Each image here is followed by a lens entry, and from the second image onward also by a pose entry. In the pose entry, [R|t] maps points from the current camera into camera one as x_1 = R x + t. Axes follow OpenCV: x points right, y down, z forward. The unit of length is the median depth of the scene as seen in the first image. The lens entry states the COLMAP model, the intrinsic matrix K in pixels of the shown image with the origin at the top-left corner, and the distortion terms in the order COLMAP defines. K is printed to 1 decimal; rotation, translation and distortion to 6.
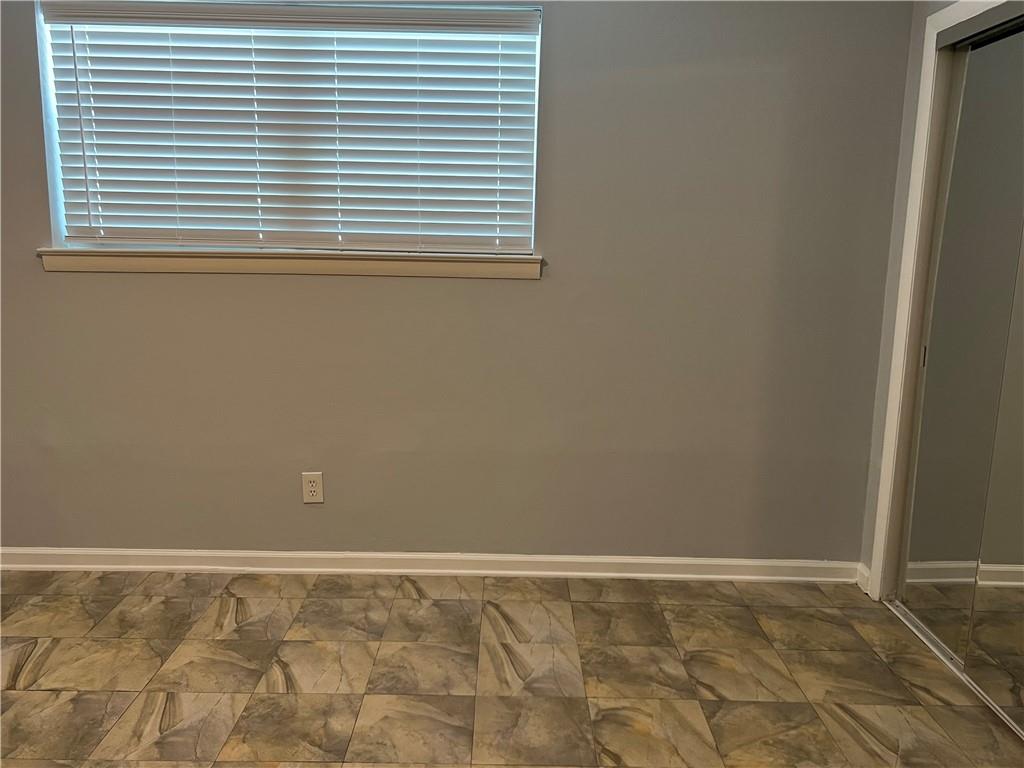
lens RADIAL K [[856.3, 0, 506.3], [0, 856.3, 376.5], [0, 0, 1]] dist [0.034553, -0.008927]
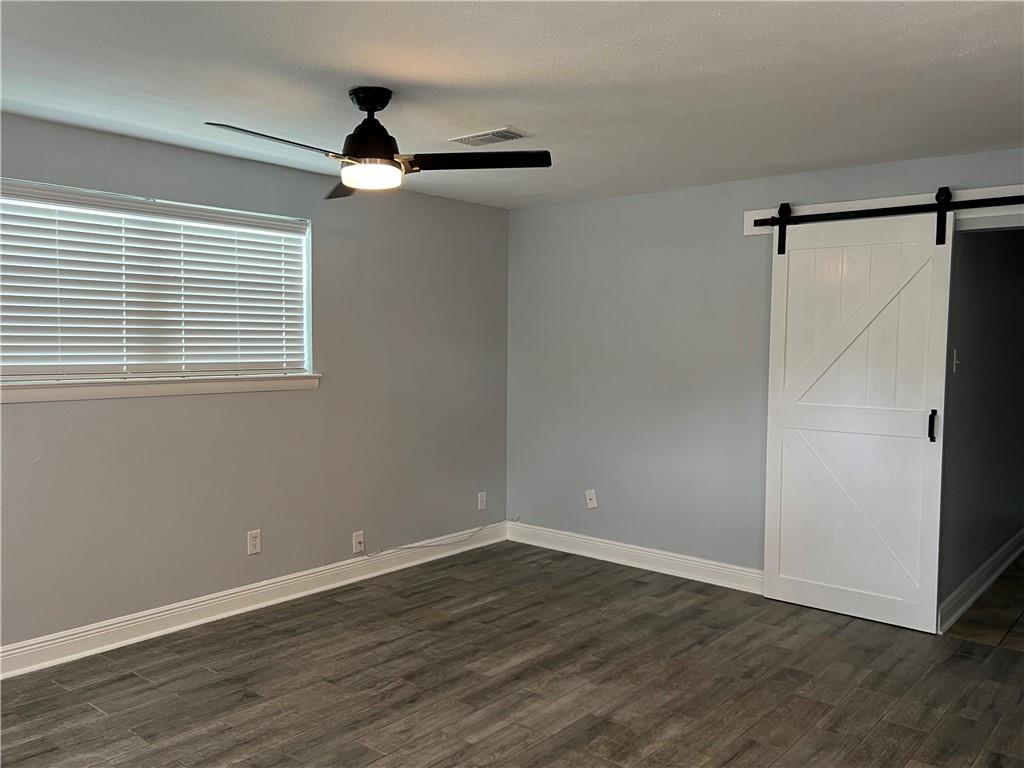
lens RADIAL K [[856.3, 0, 506.3], [0, 856.3, 376.5], [0, 0, 1]] dist [0.034553, -0.008927]
pose [[0.645650, -0.045547, 0.762274, -0.912325], [0.145438, 0.987282, -0.064195, 0.011792], [-0.749656, 0.152312, 0.644063, -0.240712]]
